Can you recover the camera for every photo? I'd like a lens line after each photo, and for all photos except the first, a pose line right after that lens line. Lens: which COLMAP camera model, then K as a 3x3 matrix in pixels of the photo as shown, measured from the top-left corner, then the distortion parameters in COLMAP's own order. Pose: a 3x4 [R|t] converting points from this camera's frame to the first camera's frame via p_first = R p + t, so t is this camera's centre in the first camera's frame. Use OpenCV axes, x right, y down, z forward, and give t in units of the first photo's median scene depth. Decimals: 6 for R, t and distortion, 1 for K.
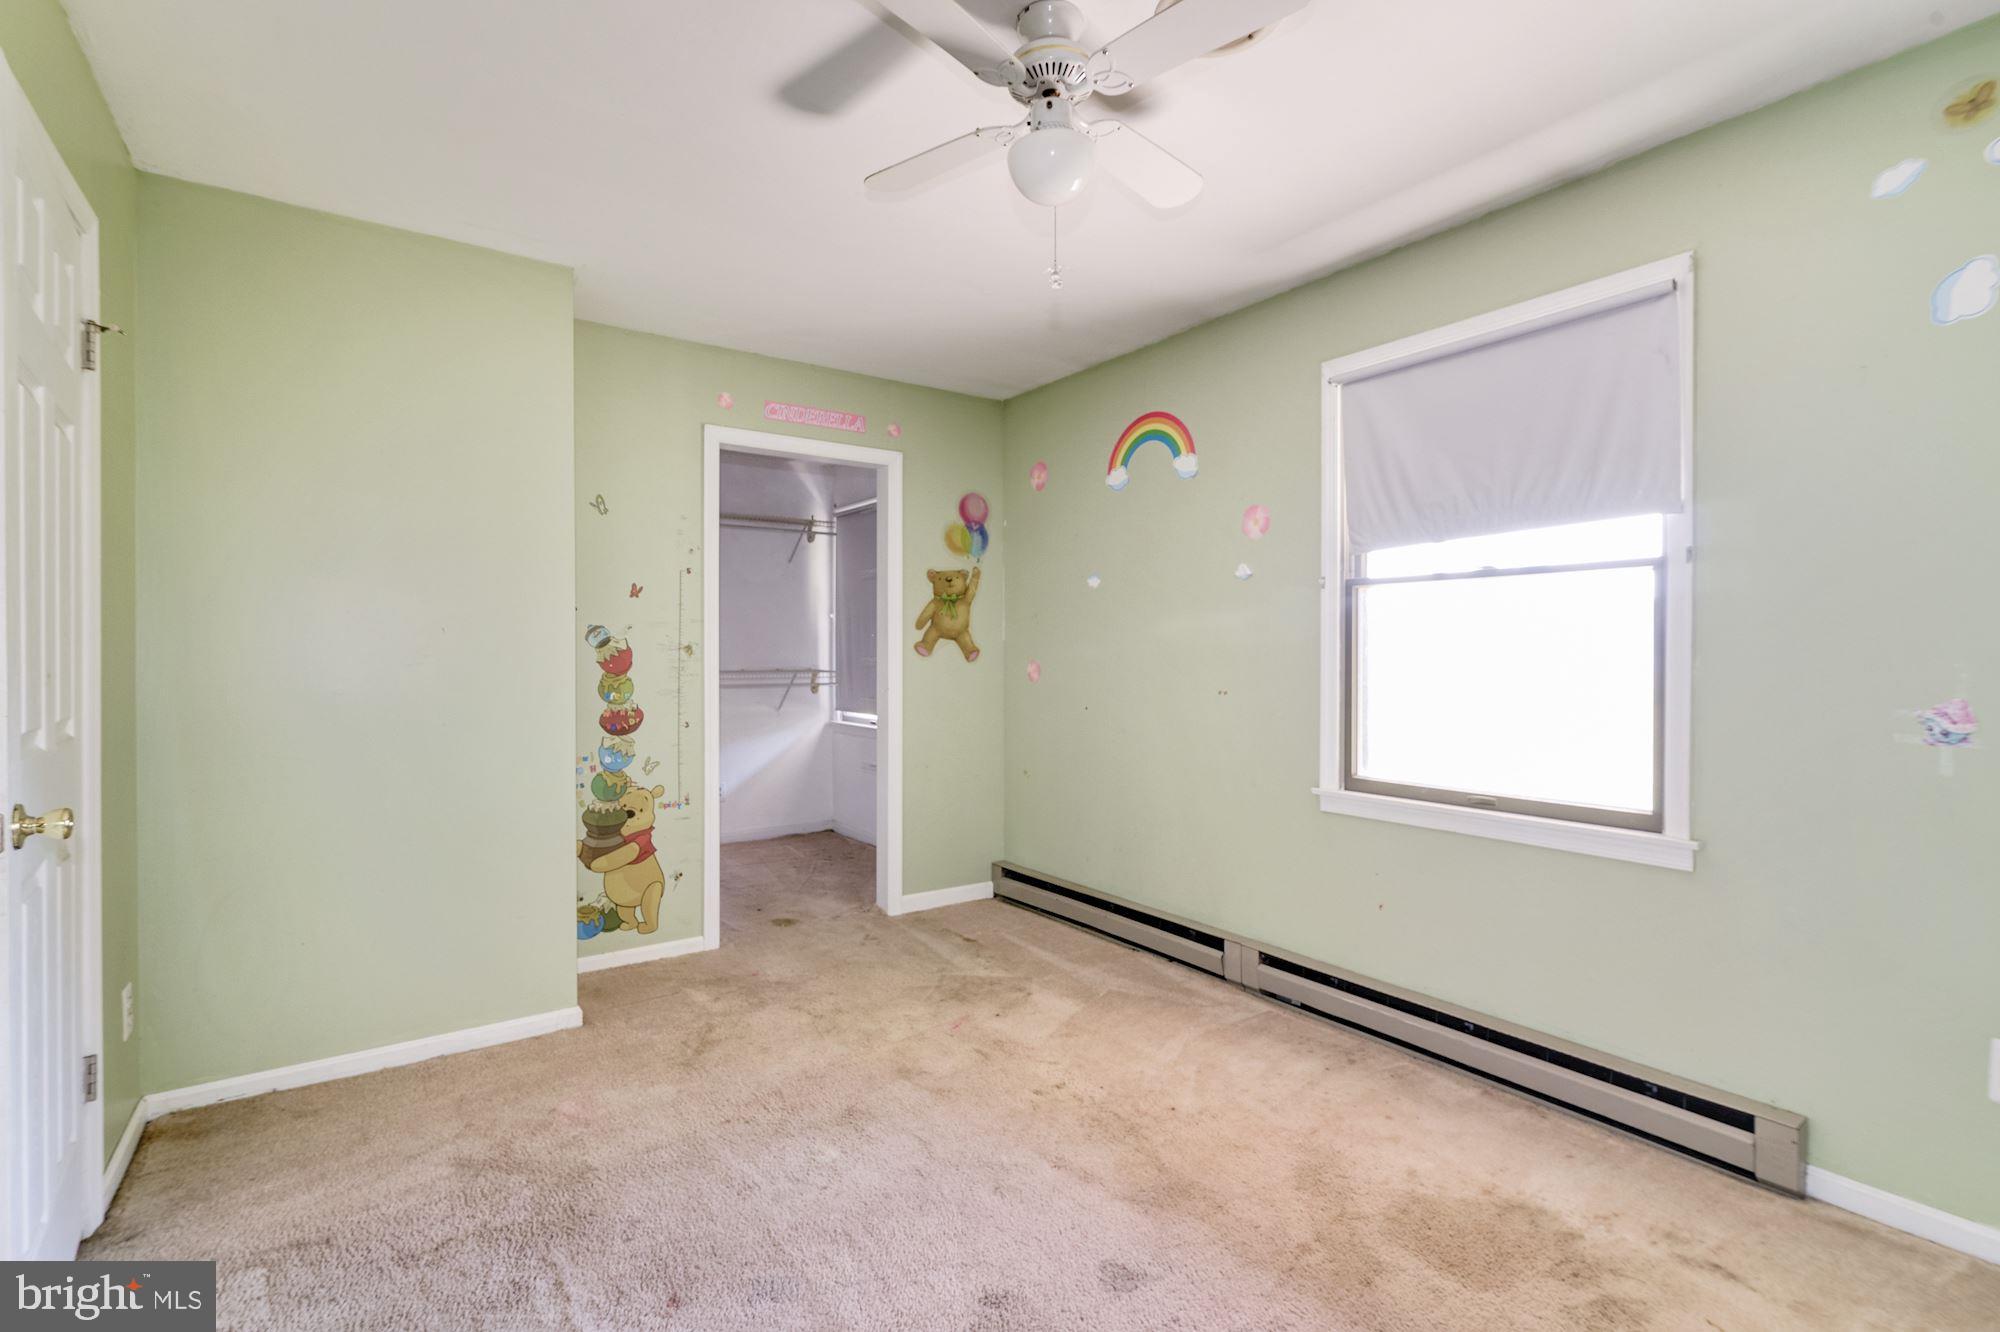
lens RADIAL K [[929.2, 0, 1009.0], [0, 929.2, 634.2], [0, 0, 1]] dist [0.001907, 0.000167]
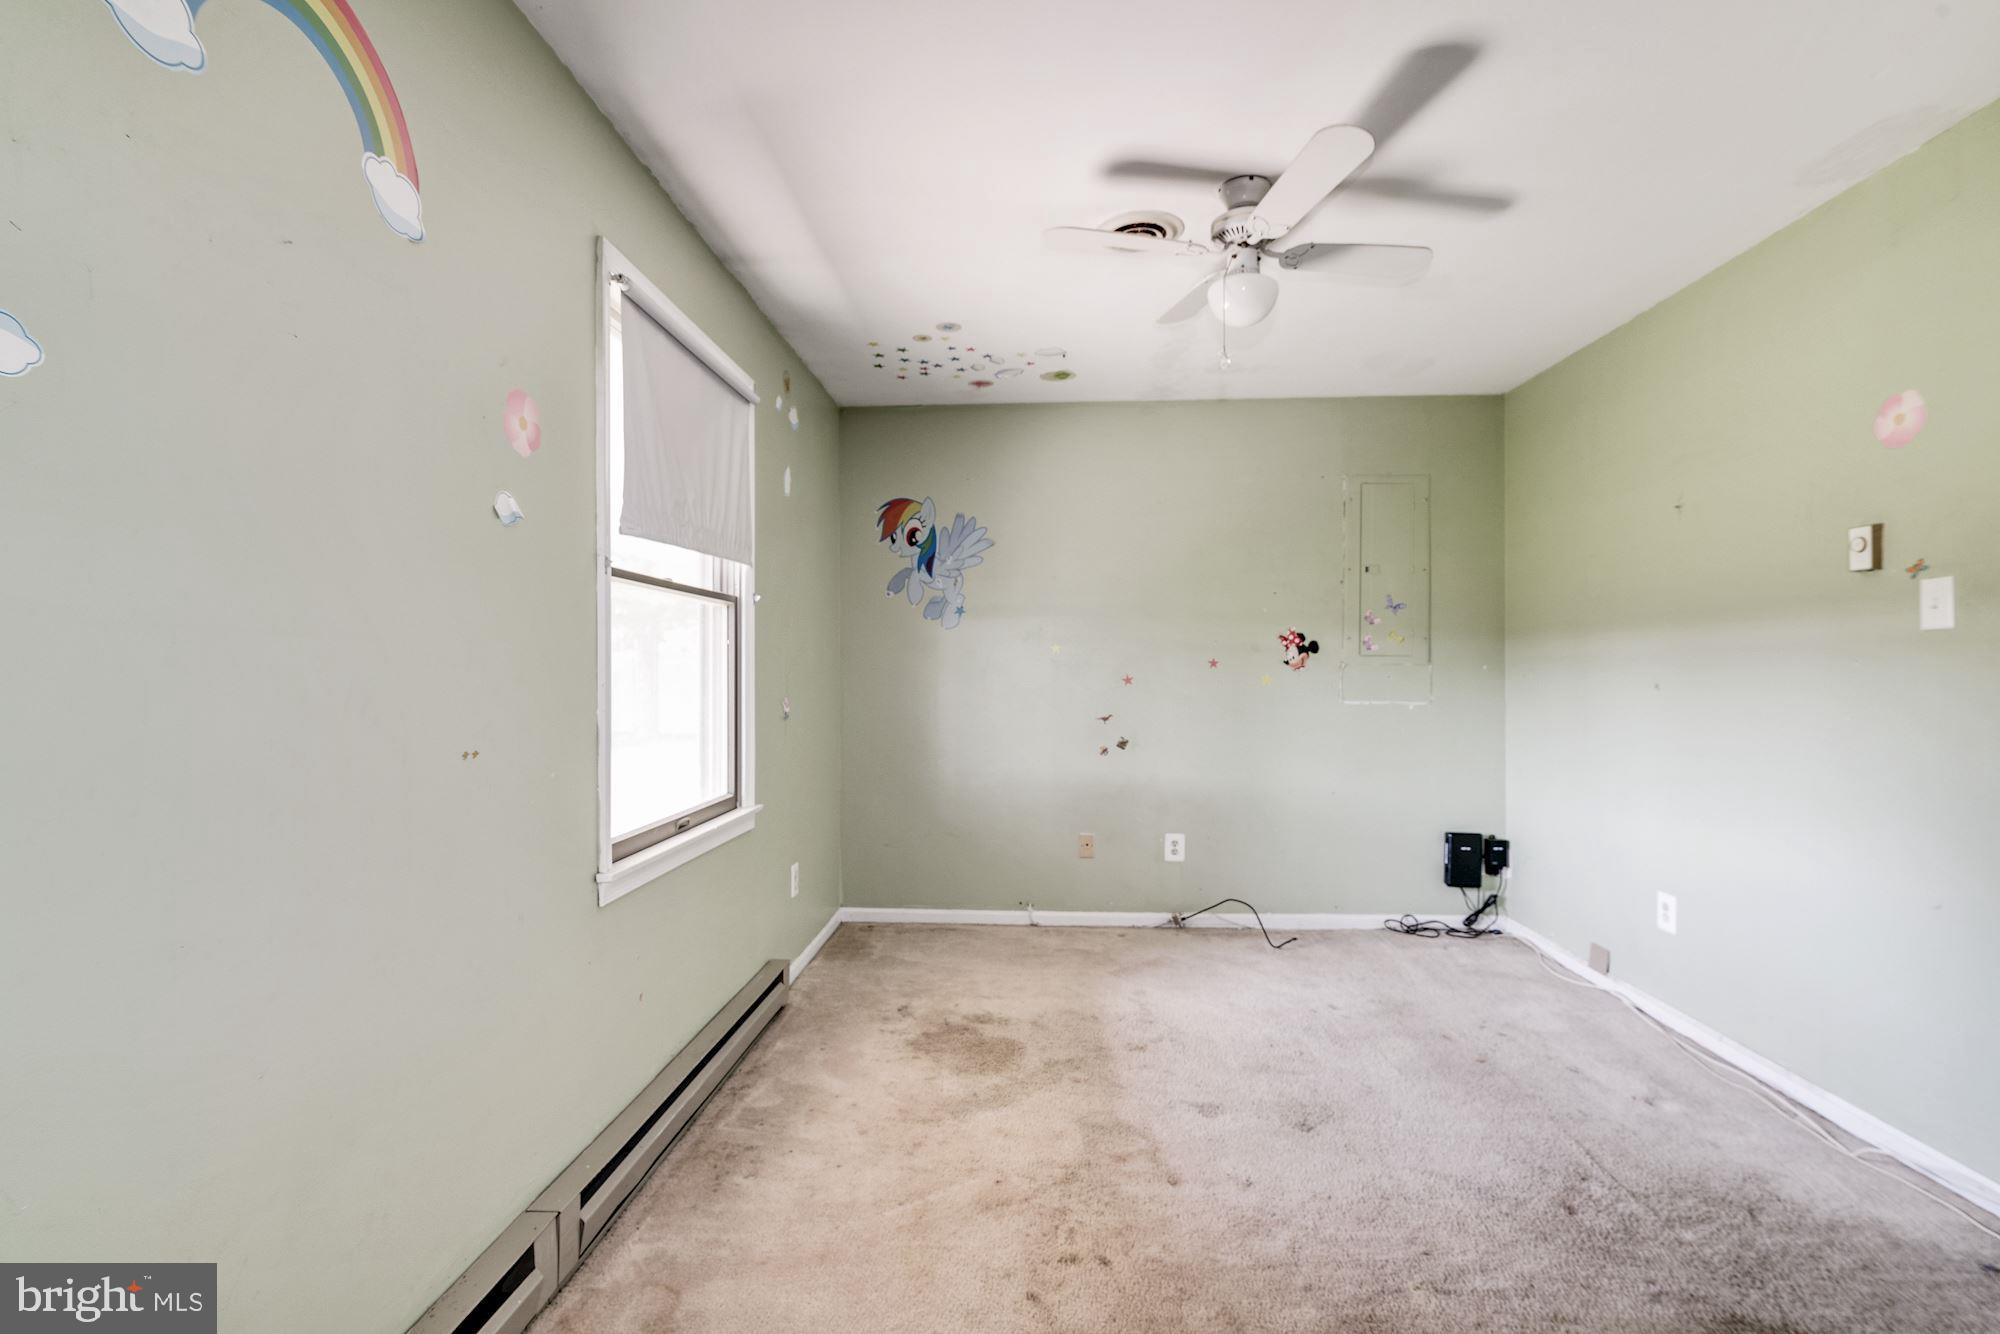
lens RADIAL K [[916.1, 0, 998.7], [0, 916.1, 676.5], [0, 0, 1]] dist [0.000167, 0.000459]
pose [[-0.777634, 0.002993, 0.628710, -0.443161], [-0.001326, 0.999979, -0.006400, 0.042300], [-0.628716, -0.005810, -0.777614, 2.001486]]
